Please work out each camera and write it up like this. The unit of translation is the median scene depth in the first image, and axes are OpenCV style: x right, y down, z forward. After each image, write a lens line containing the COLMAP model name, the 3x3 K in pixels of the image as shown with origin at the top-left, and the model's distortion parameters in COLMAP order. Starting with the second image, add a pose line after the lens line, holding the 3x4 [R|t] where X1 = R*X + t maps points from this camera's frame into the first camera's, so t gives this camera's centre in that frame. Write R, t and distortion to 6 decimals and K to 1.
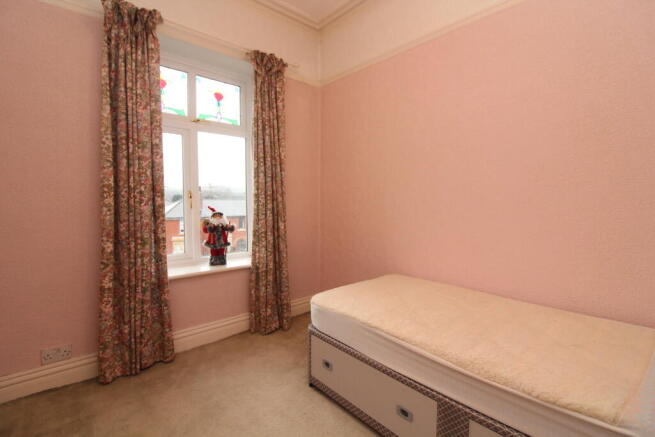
lens RADIAL K [[302.8, 0, 328.3], [0, 302.8, 219.3], [0, 0, 1]] dist [-0.023192, -0.000687]
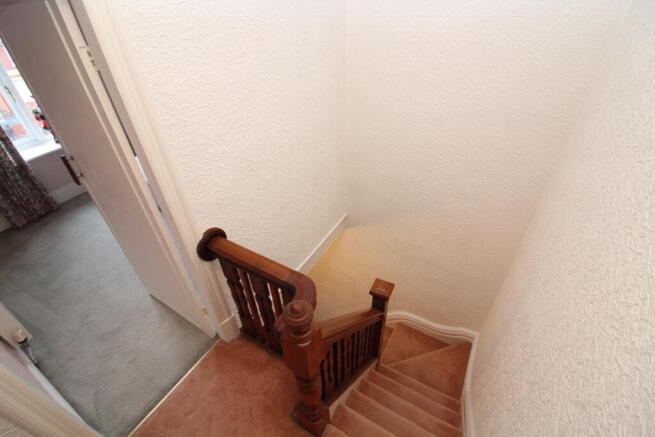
lens RADIAL K [[302.8, 0, 327.9], [0, 302.8, 218.0], [0, 0, 1]] dist [-0.023192, -0.000687]
pose [[0.956708, -0.190986, 0.219623, 0.534032], [0.030111, 0.815489, 0.577989, -0.388086], [-0.289488, -0.546354, 0.785935, -0.743269]]
